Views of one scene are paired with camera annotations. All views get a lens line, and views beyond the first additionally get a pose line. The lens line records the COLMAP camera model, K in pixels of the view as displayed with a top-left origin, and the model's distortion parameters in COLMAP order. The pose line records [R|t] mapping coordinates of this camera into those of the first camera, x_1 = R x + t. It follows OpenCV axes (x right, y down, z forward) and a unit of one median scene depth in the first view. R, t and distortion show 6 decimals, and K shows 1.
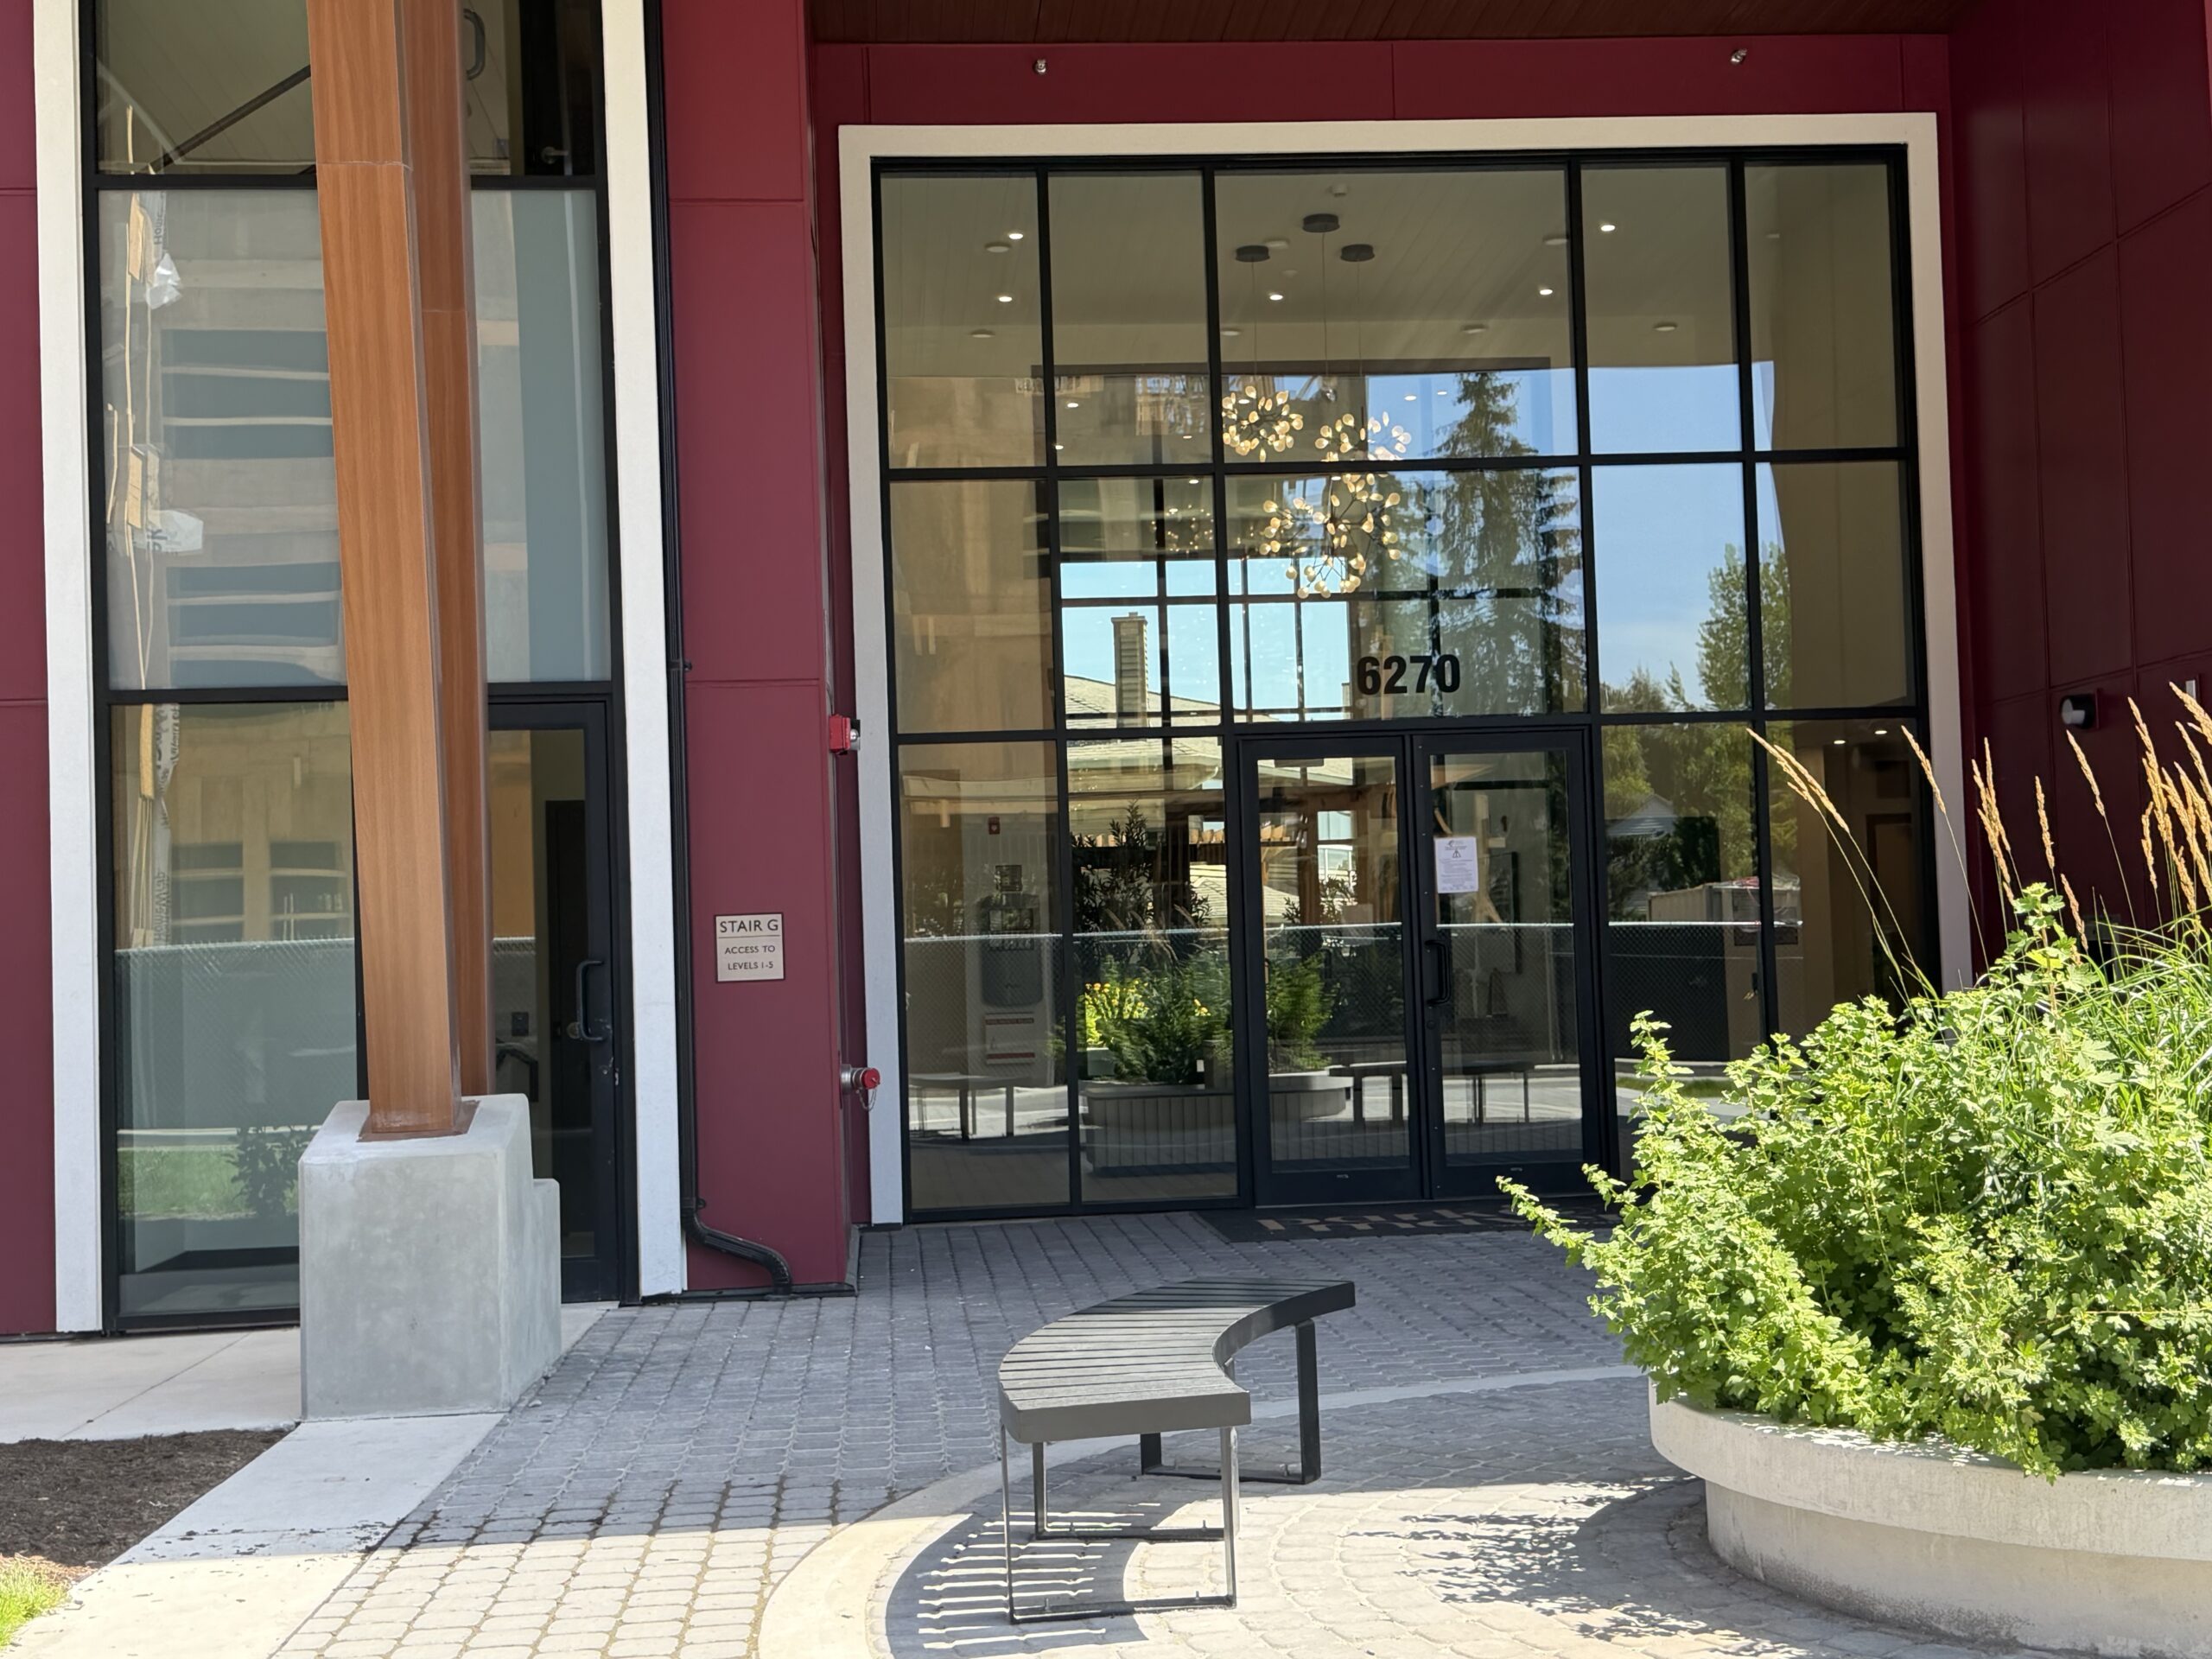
lens RADIAL K [[2812.5, 0, 1106.0], [0, 2812.5, 829.5], [0, 0, 1]] dist [0.092444, -0.001015]
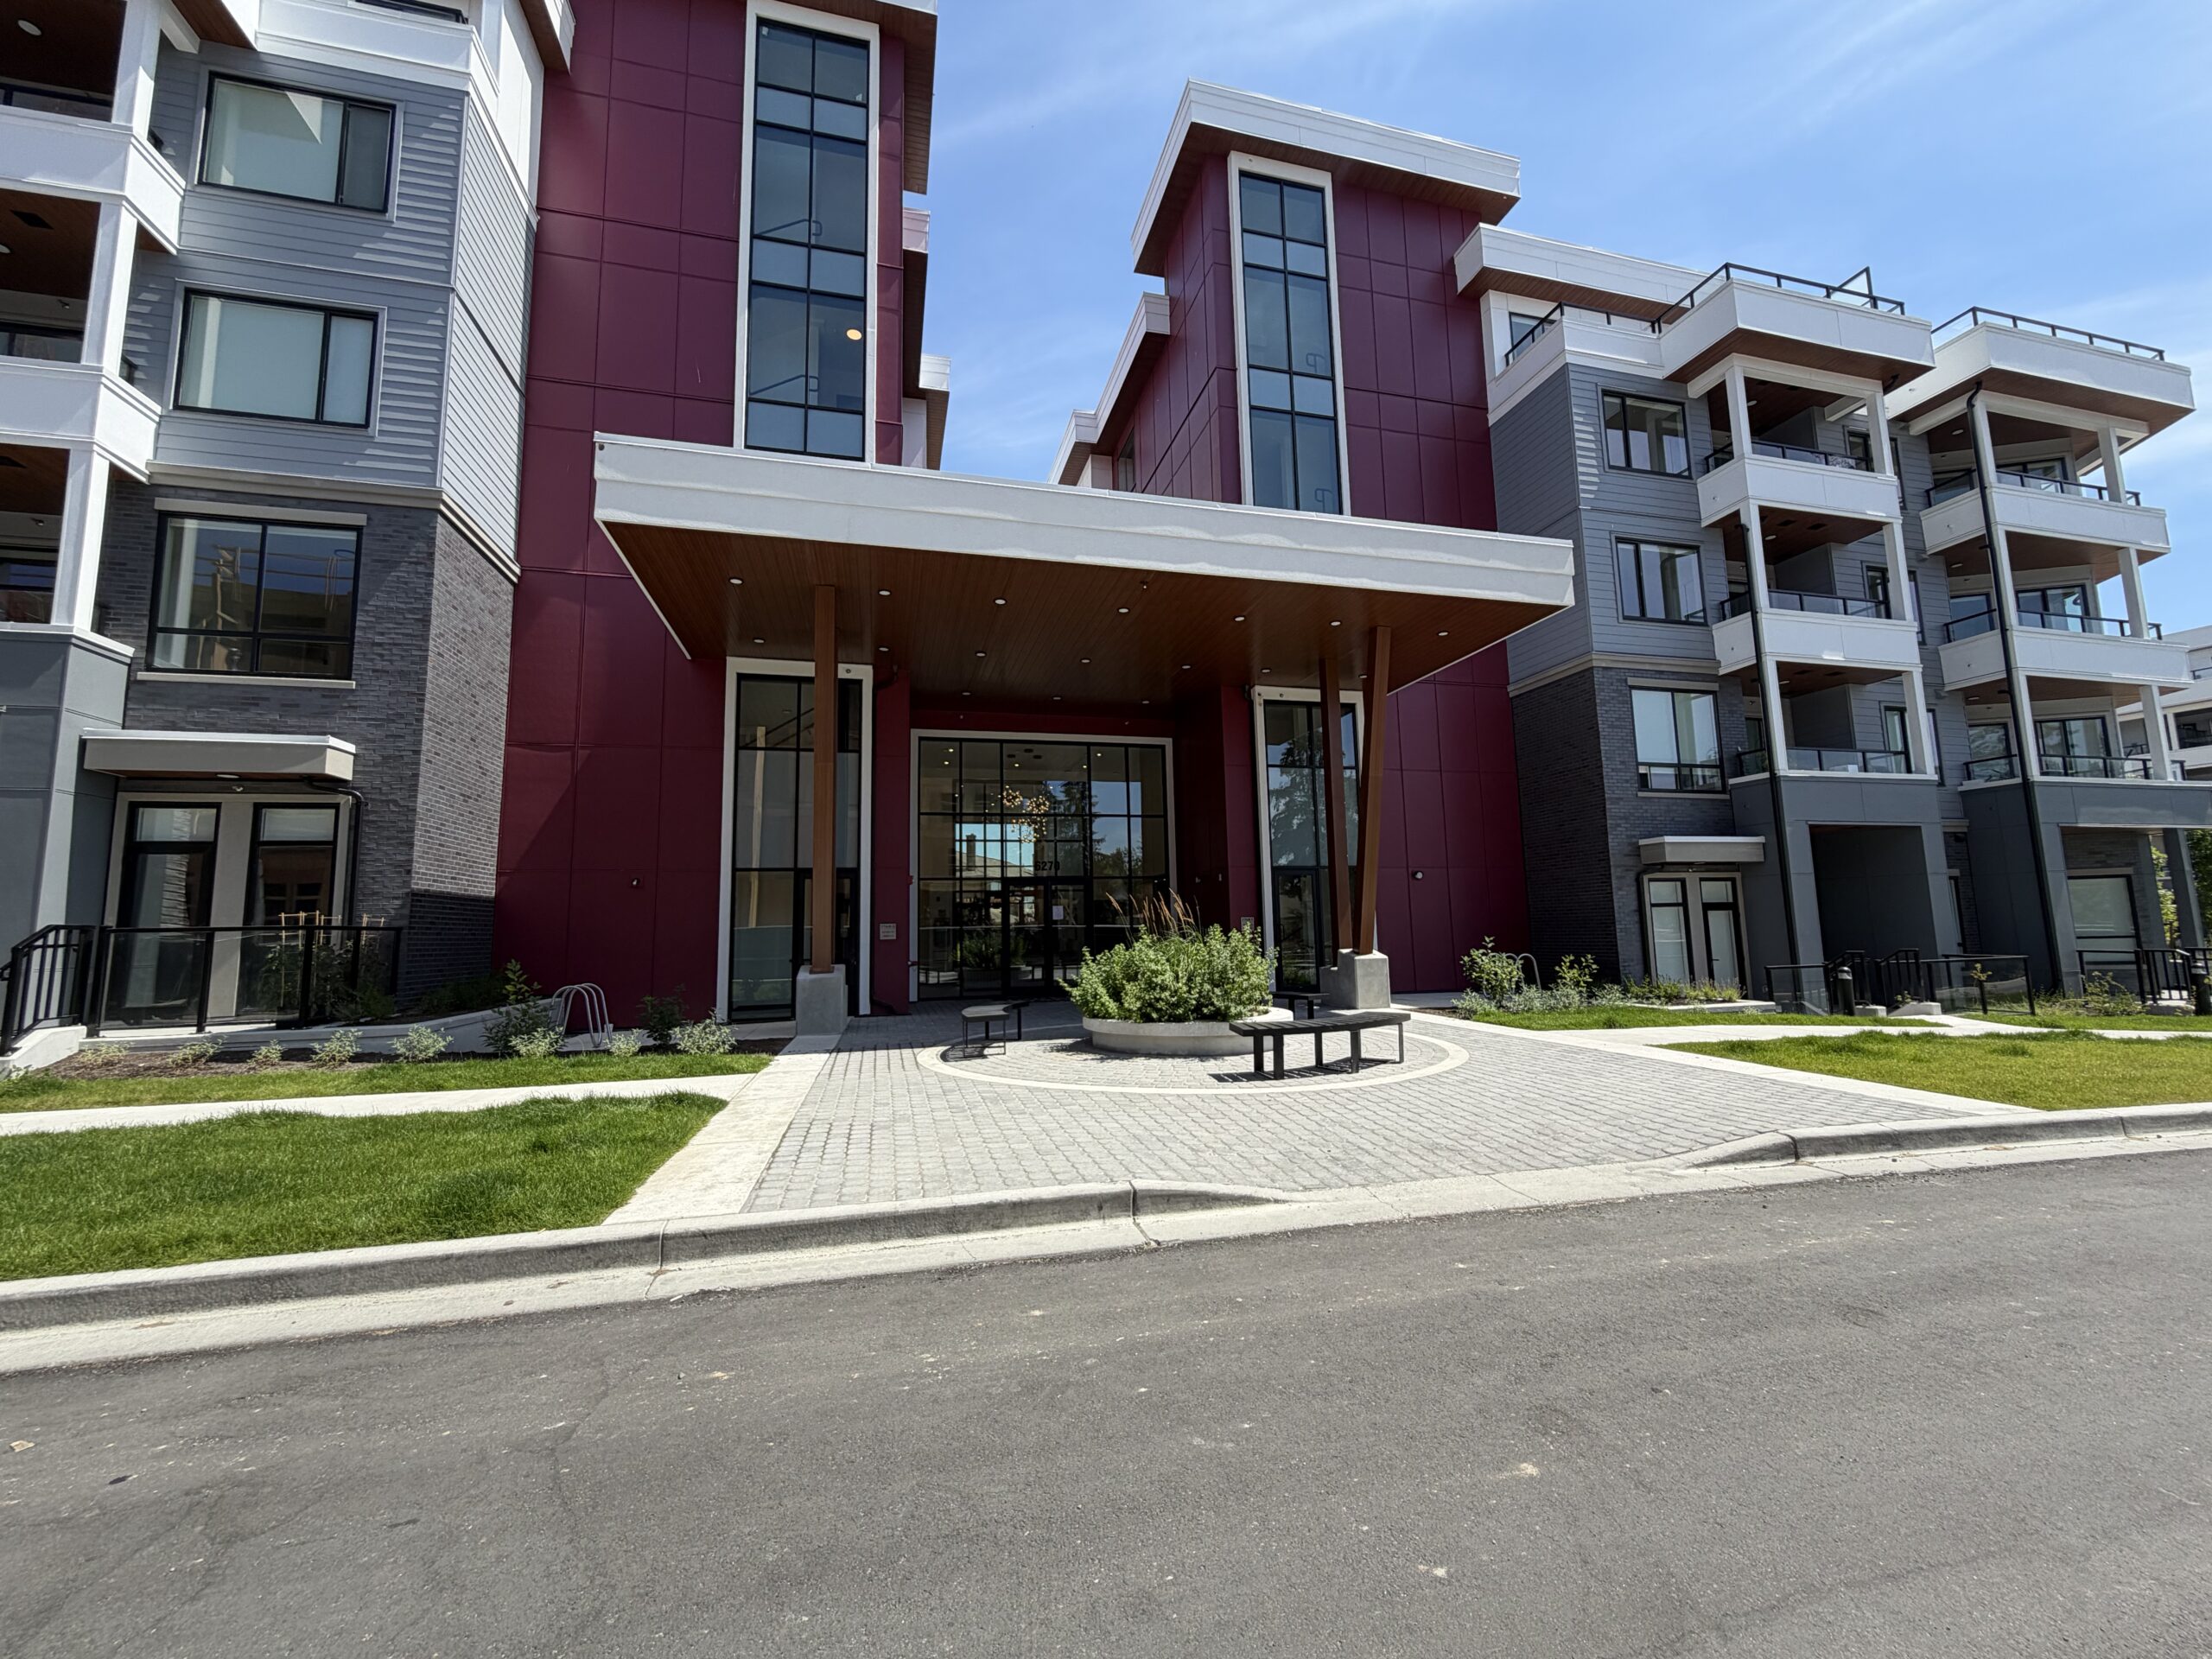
lens RADIAL K [[870.7, 0, 1106.0], [0, 870.7, 829.5], [0, 0, 1]] dist [0.000682, 0.000006]
pose [[0.985688, 0.030072, 0.165876, -0.020543], [-0.017695, 0.996981, -0.075598, -0.013522], [-0.167648, 0.071581, 0.983245, -0.268647]]
